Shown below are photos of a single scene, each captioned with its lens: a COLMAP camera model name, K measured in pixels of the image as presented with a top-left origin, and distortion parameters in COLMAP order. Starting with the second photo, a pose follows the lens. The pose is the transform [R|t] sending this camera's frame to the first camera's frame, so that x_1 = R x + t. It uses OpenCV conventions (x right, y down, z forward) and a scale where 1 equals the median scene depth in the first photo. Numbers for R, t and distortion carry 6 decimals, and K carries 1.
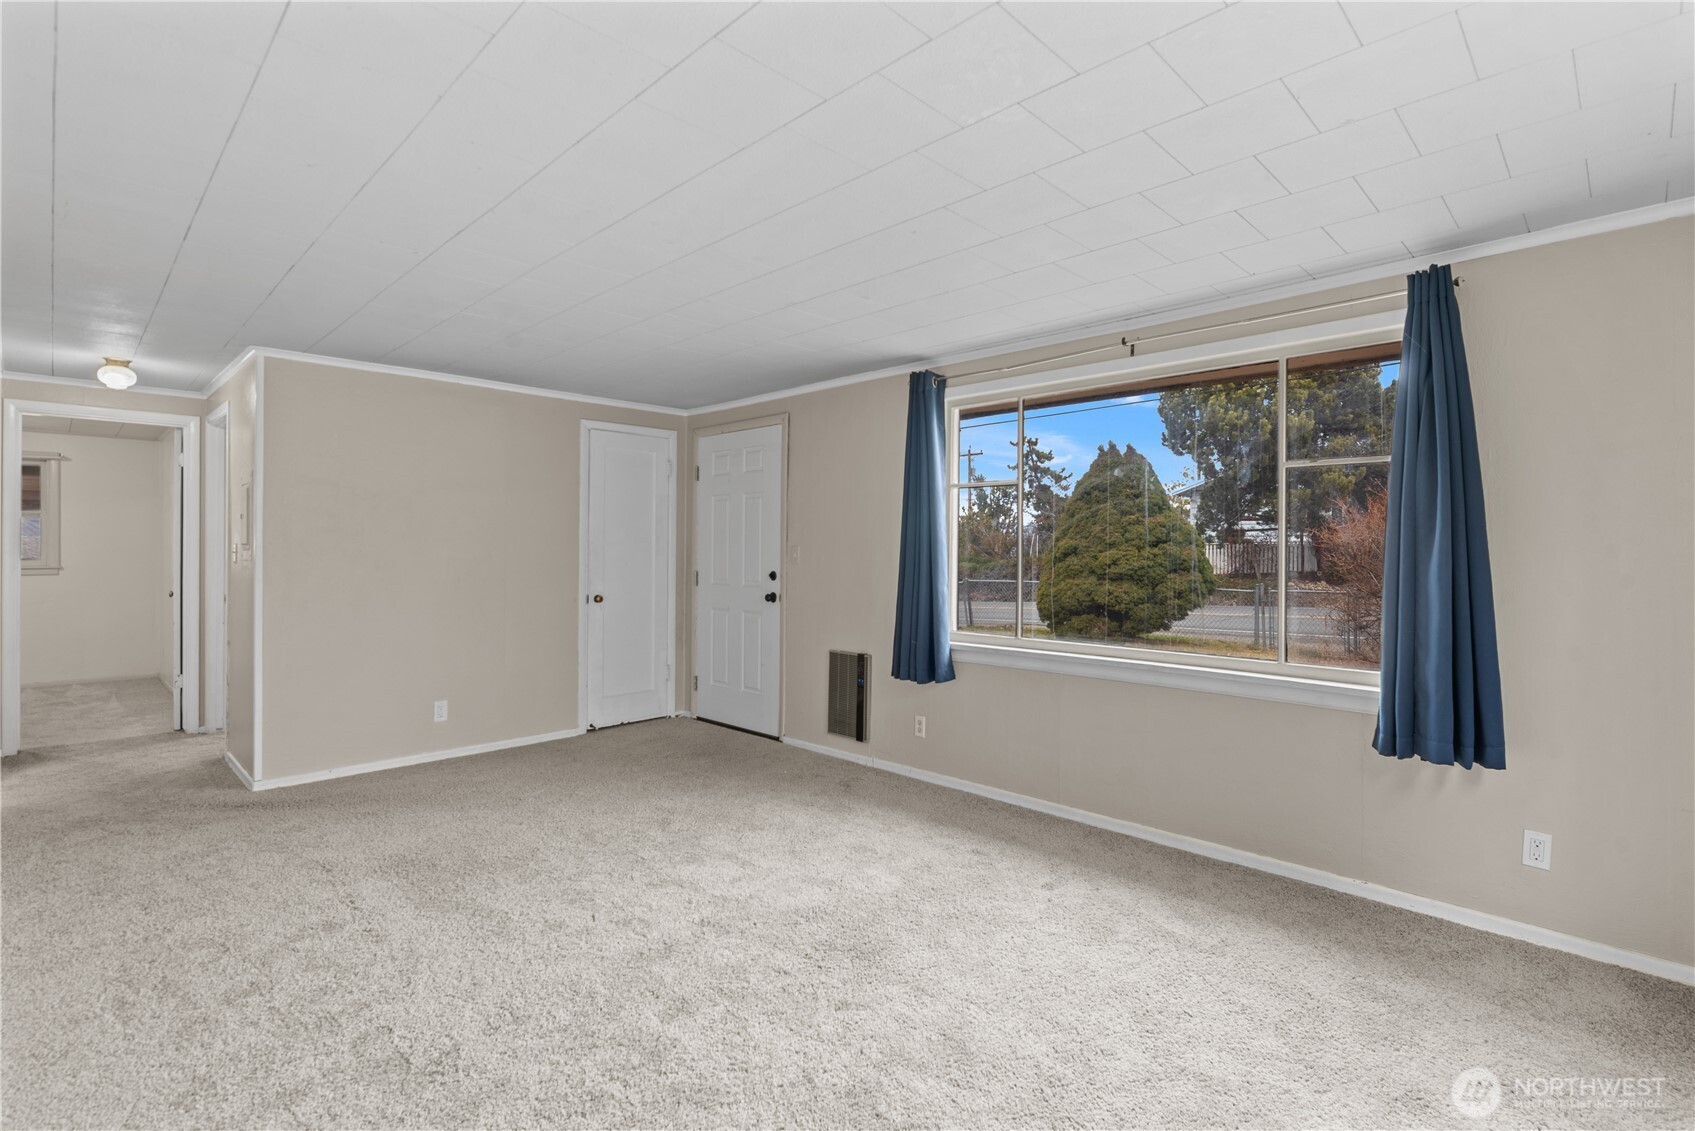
lens RADIAL K [[797.3, 0, 855.3], [0, 797.3, 552.1], [0, 0, 1]] dist [0.000303, 0.000132]
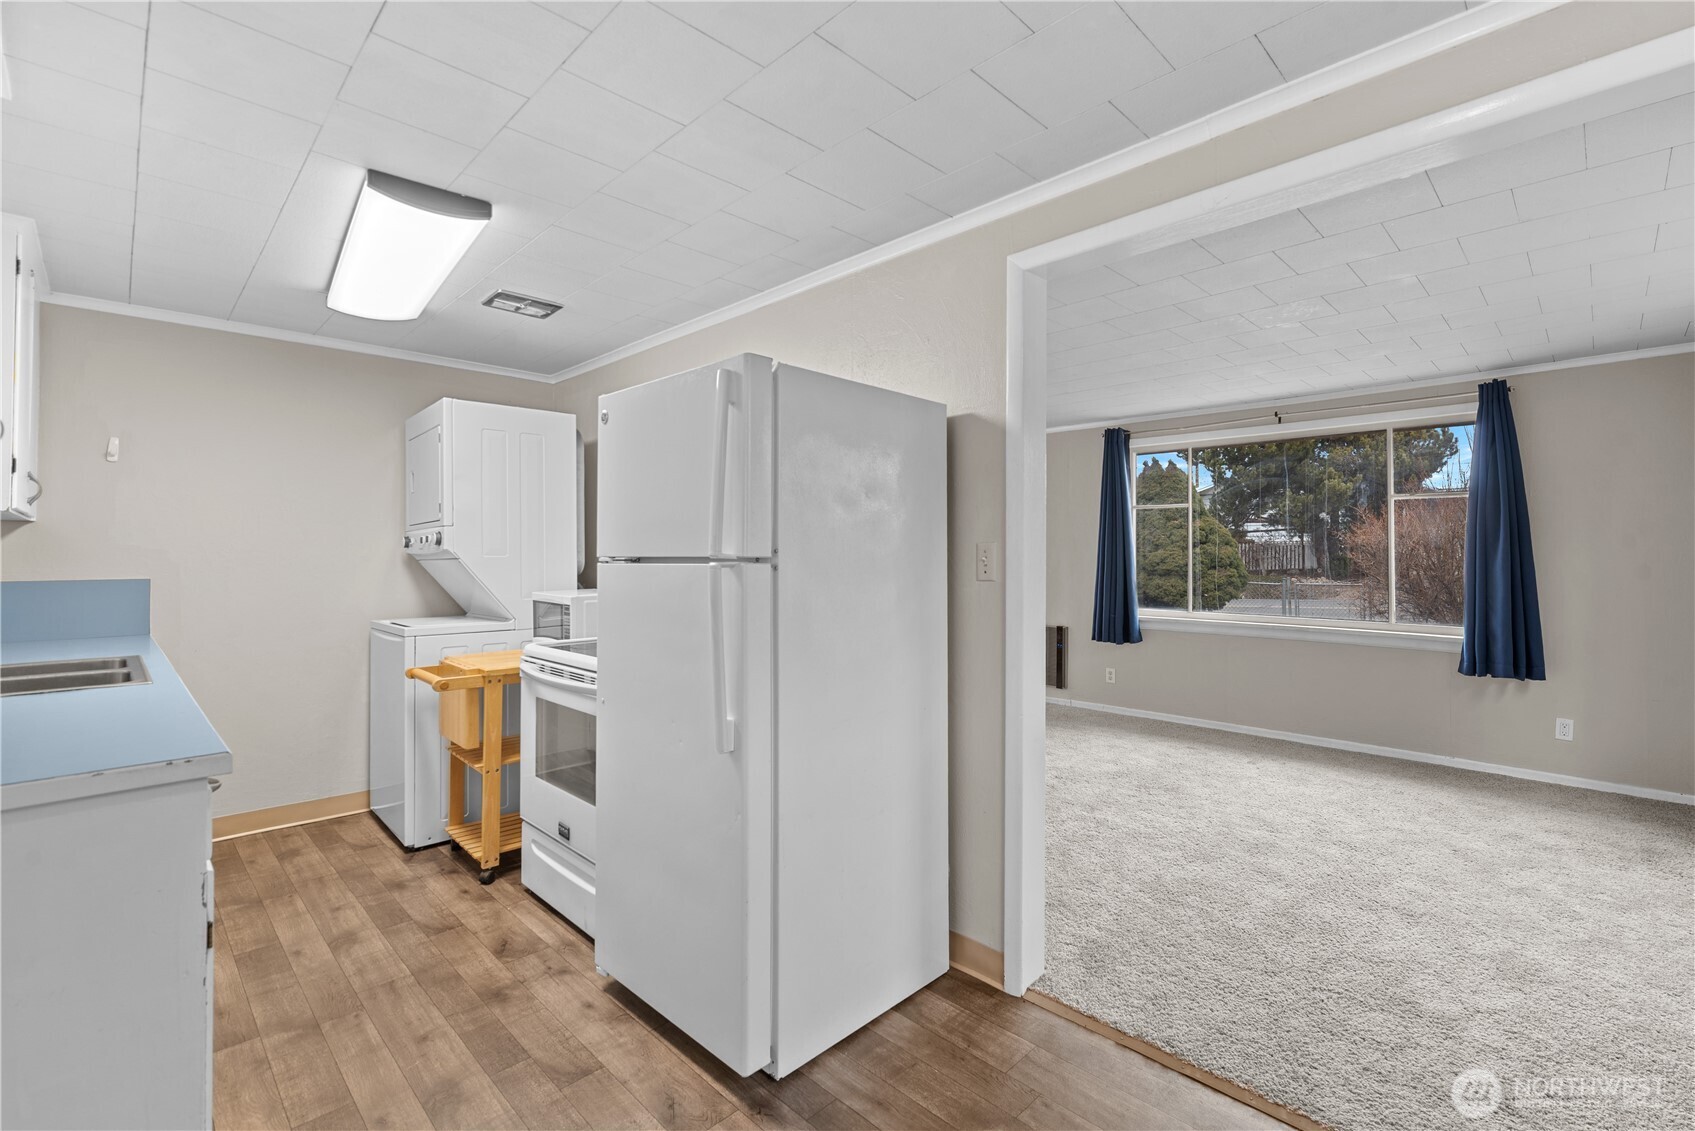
lens RADIAL K [[755.8, 0, 852.5], [0, 755.8, 546.6], [0, 0, 1]] dist [0.002974, -0.000316]
pose [[0.999965, -0.005968, -0.005797, -0.383814], [0.005919, 0.999947, -0.008445, -0.003779], [0.005847, 0.008411, 0.999948, -0.368128]]
